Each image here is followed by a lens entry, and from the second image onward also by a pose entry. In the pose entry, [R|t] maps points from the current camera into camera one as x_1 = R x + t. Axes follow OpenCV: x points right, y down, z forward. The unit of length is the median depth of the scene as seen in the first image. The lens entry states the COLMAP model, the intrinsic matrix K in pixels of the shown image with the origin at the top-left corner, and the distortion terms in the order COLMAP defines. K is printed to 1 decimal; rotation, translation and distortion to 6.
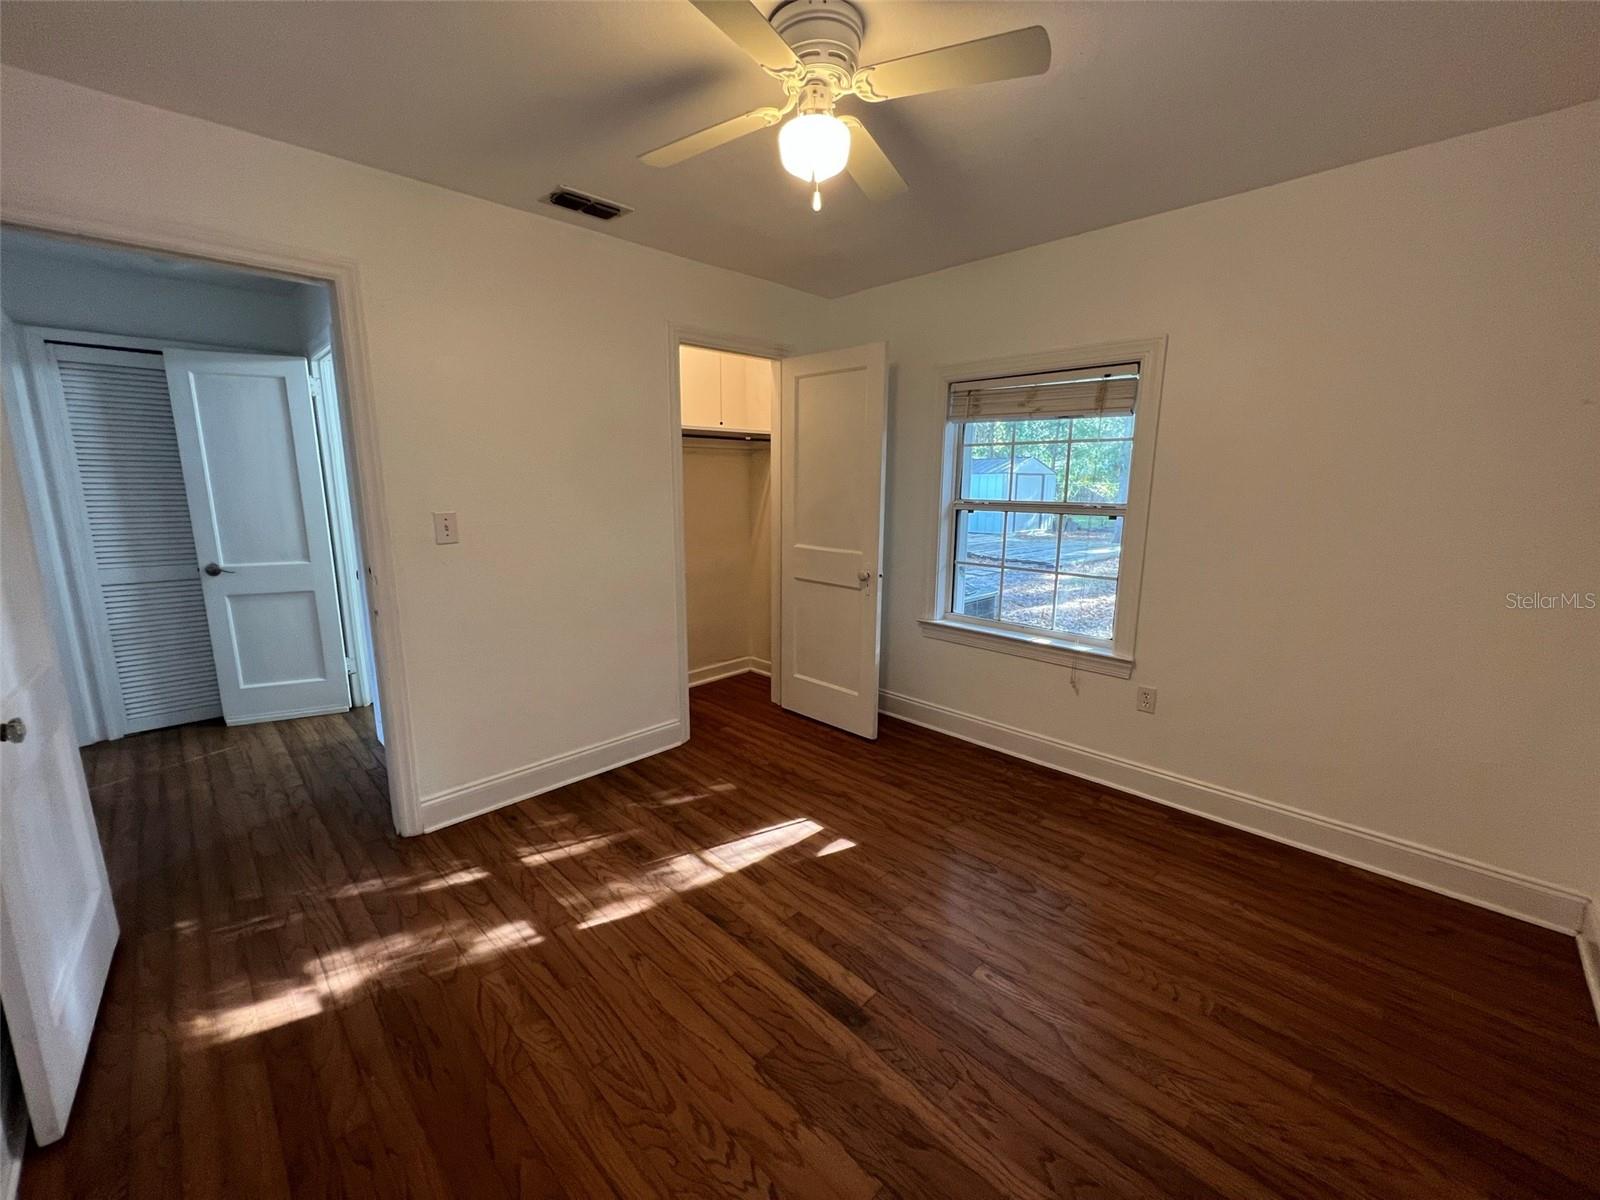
lens RADIAL K [[640.6, 0, 794.1], [0, 640.6, 598.6], [0, 0, 1]] dist [0.000450, 0.000262]
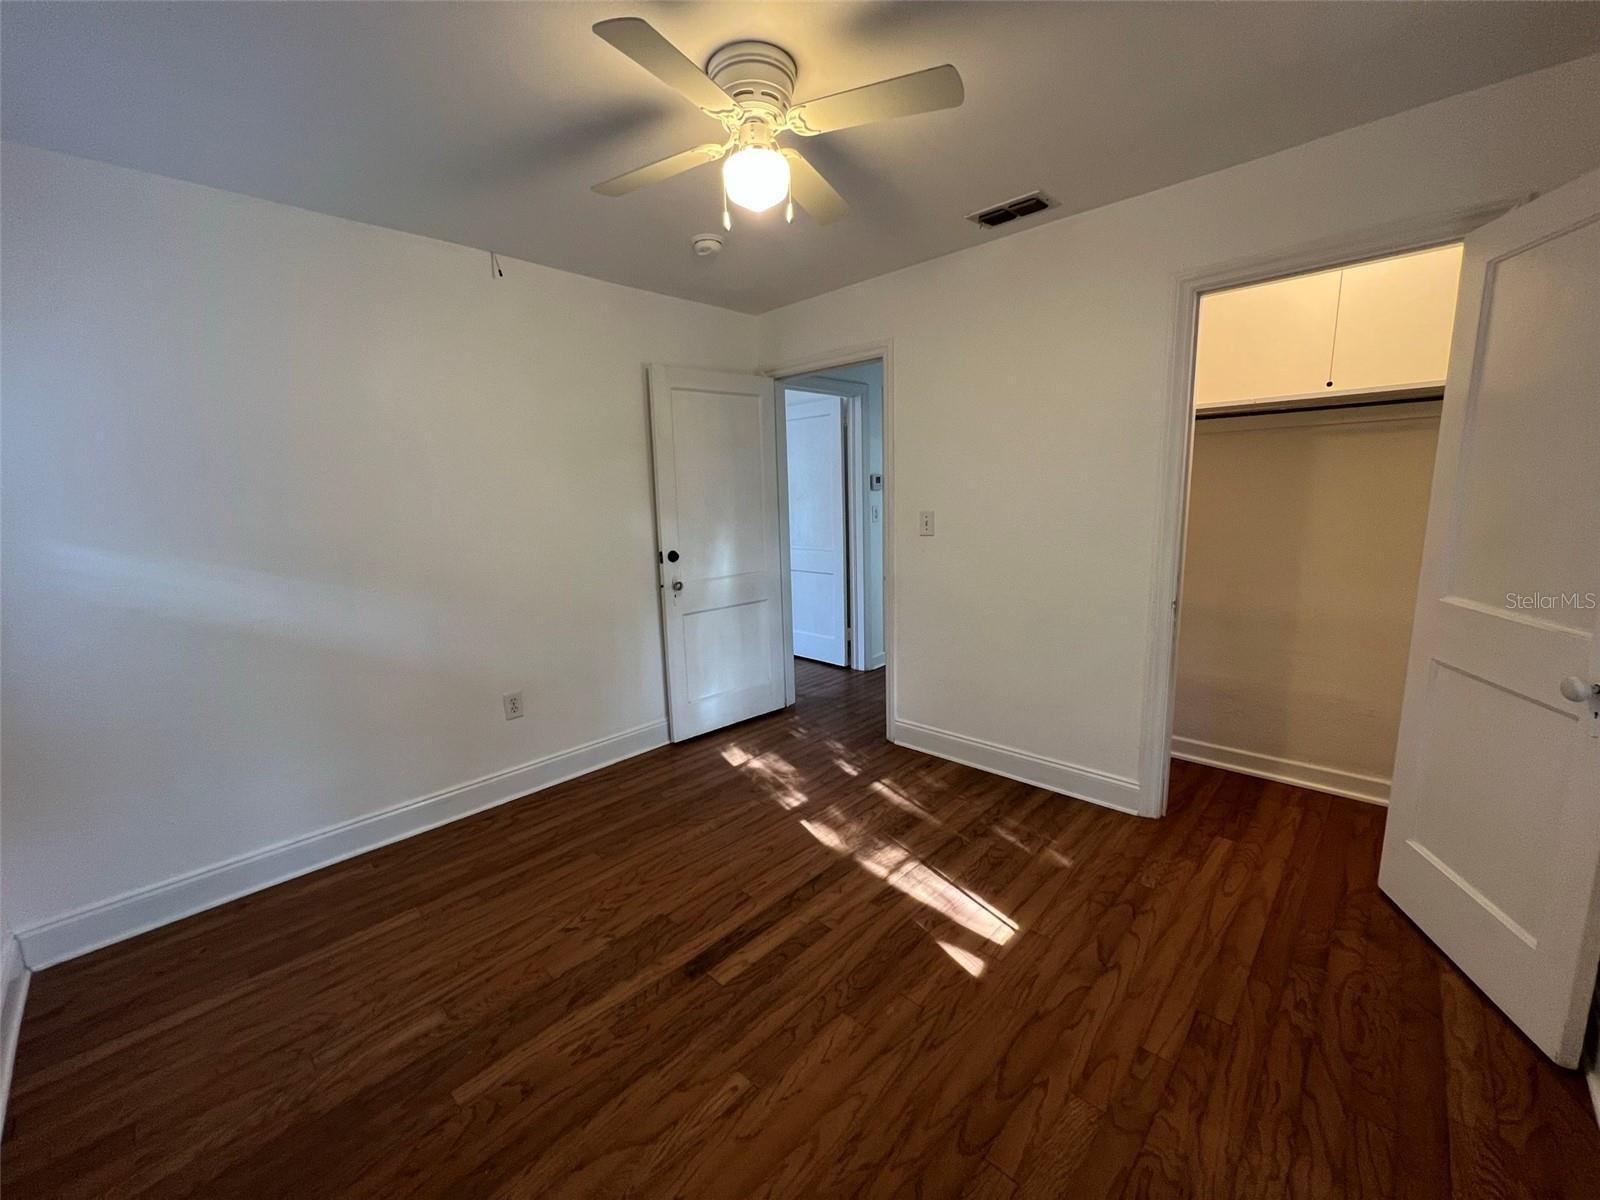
lens RADIAL K [[640.6, 0, 794.1], [0, 640.6, 598.6], [0, 0, 1]] dist [0.000450, 0.000262]
pose [[0.026087, 0.163950, -0.986124, 0.852059], [-0.155668, 0.975092, 0.157998, -0.141544], [0.987465, 0.149386, 0.050959, 0.787624]]
